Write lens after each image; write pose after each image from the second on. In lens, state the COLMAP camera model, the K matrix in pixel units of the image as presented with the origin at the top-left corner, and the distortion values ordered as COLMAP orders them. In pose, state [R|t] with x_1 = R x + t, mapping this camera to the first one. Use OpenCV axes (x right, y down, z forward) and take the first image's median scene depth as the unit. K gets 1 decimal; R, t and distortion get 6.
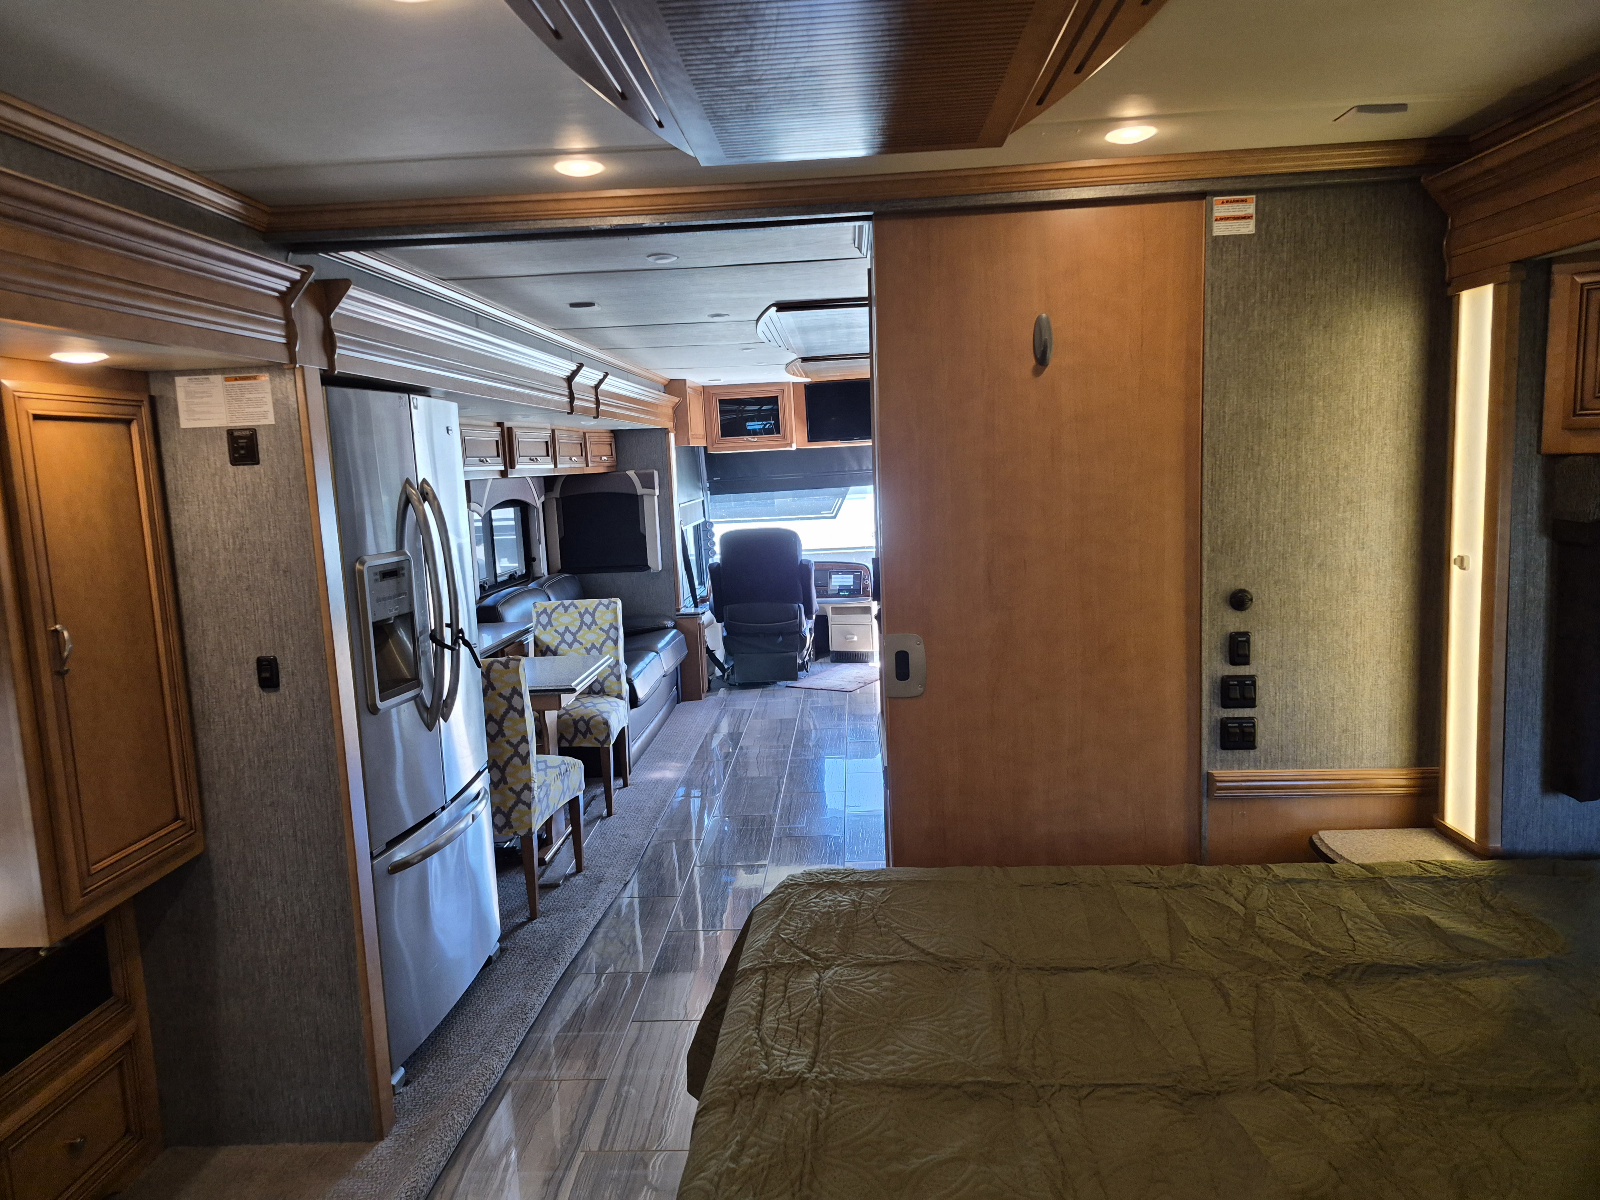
lens RADIAL K [[1105.7, 0, 806.1], [0, 1105.7, 597.7], [0, 0, 1]] dist [0.071507, -0.074897]
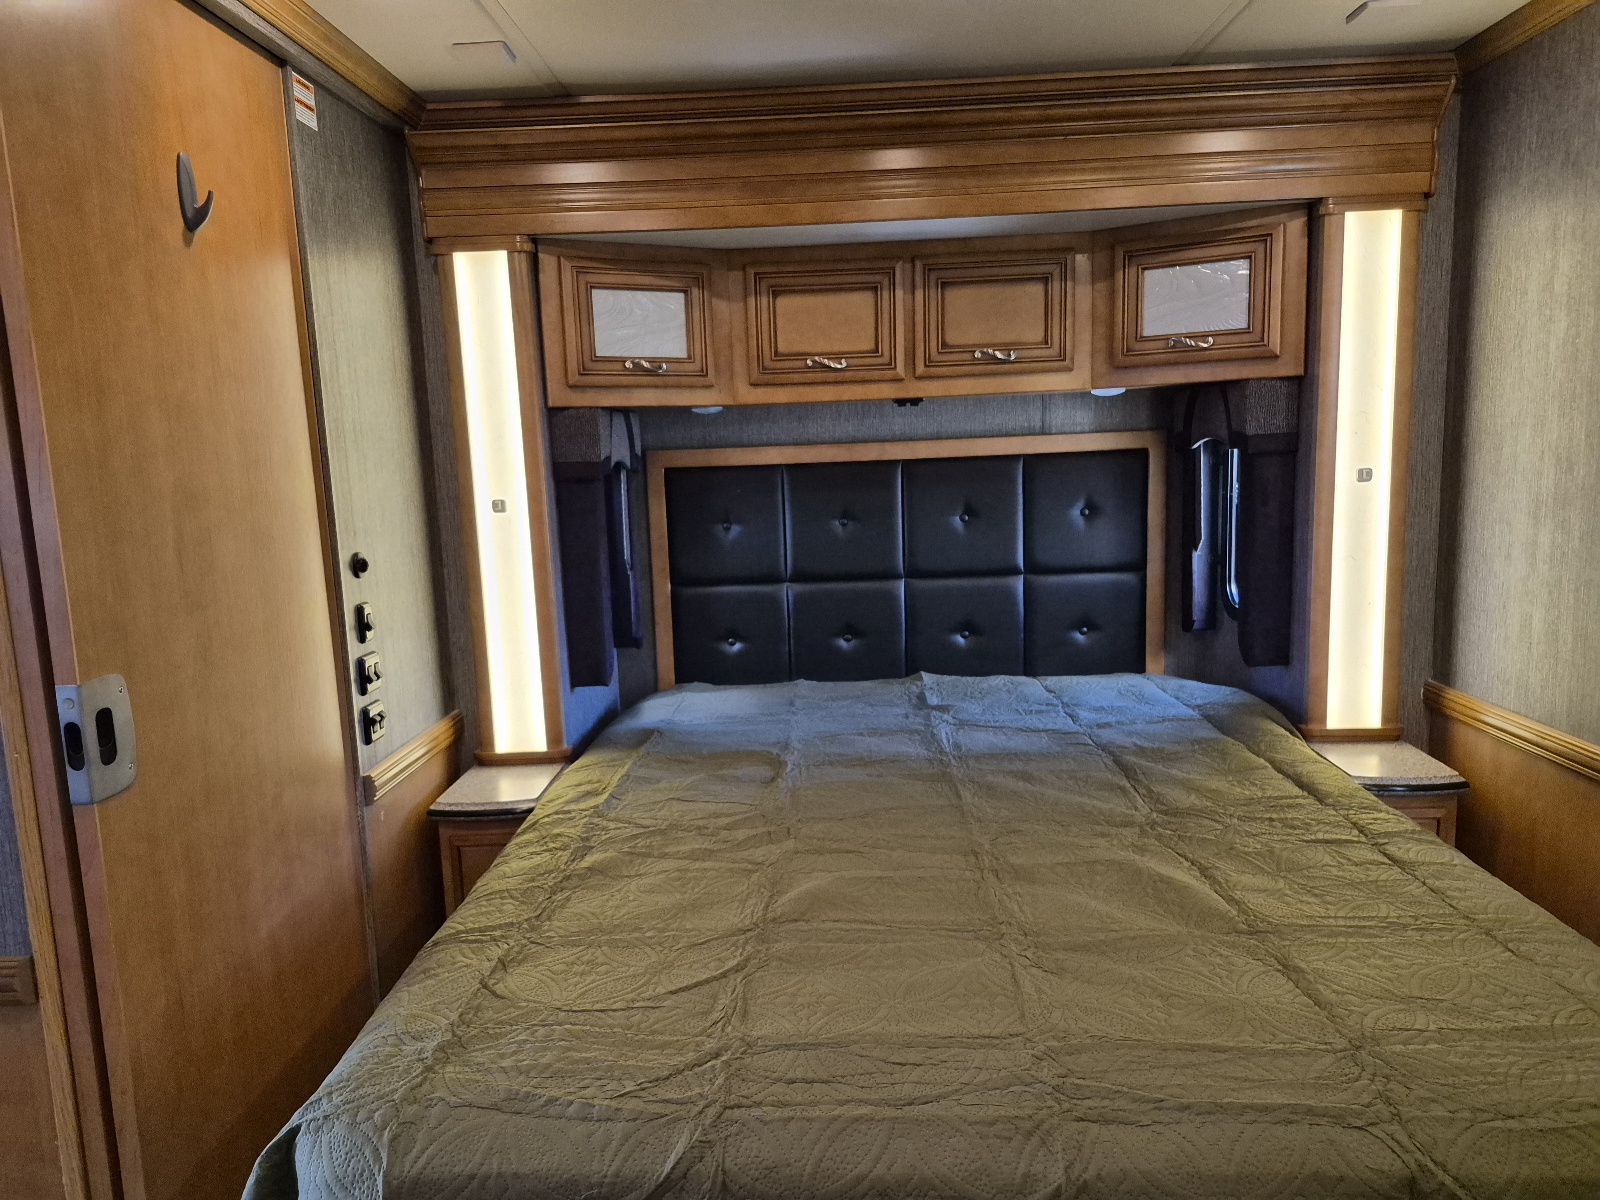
lens RADIAL K [[1105.7, 0, 783.3], [0, 1105.7, 604.9], [0, 0, 1]] dist [0.071507, -0.074897]
pose [[-0.003449, -0.105767, 0.994385, -0.471722], [0.168457, 0.980118, 0.104834, -0.003454], [-0.985703, 0.167872, 0.014437, 0.682153]]
